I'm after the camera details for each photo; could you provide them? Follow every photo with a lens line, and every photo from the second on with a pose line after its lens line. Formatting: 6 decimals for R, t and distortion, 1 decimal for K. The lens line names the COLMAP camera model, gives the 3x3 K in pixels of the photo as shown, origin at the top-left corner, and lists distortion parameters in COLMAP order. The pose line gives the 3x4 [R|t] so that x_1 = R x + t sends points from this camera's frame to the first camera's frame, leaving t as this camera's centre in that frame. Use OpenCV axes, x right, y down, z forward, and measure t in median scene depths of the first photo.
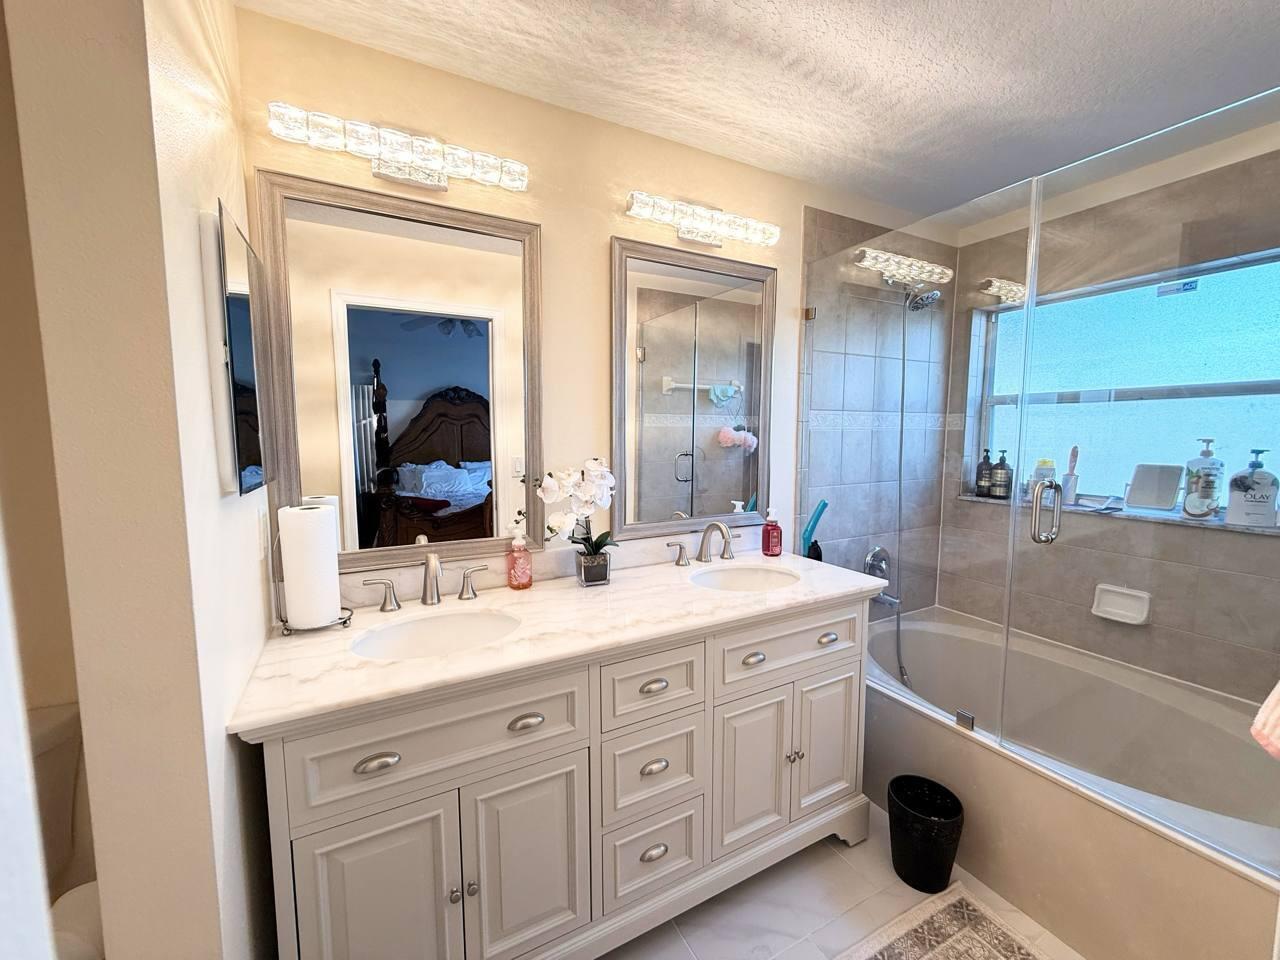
lens RADIAL K [[507.9, 0, 640.0], [0, 507.9, 479.8], [0, 0, 1]] dist [-0.000580, 0.000200]
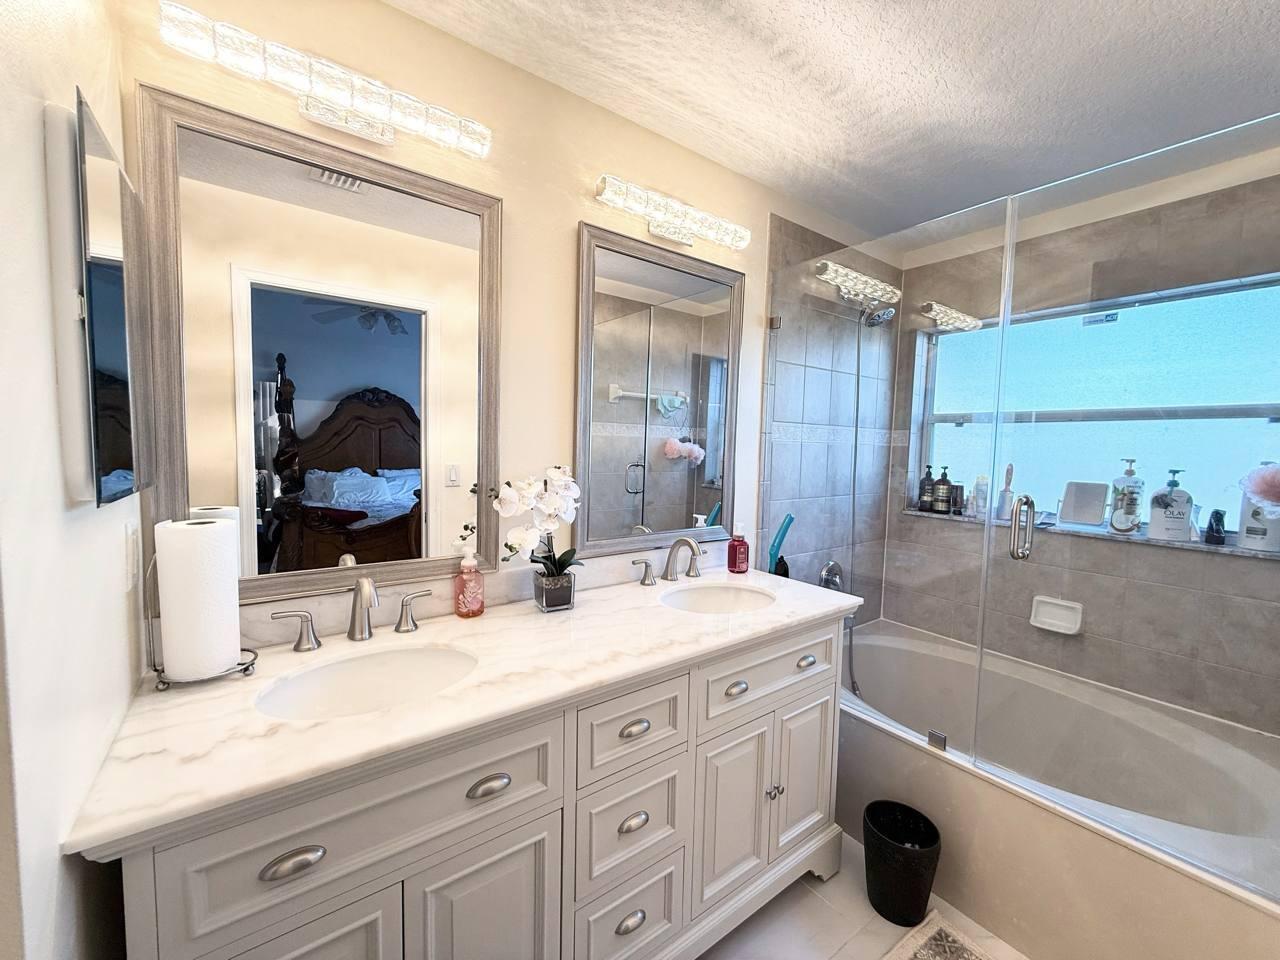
lens RADIAL K [[507.9, 0, 639.3], [0, 507.9, 480.3], [0, 0, 1]] dist [-0.000580, 0.000200]
pose [[0.989468, 0.014414, 0.144030, -0.075379], [-0.011188, 0.999669, -0.023180, 0.000836], [-0.144316, 0.021325, 0.989302, 0.100755]]
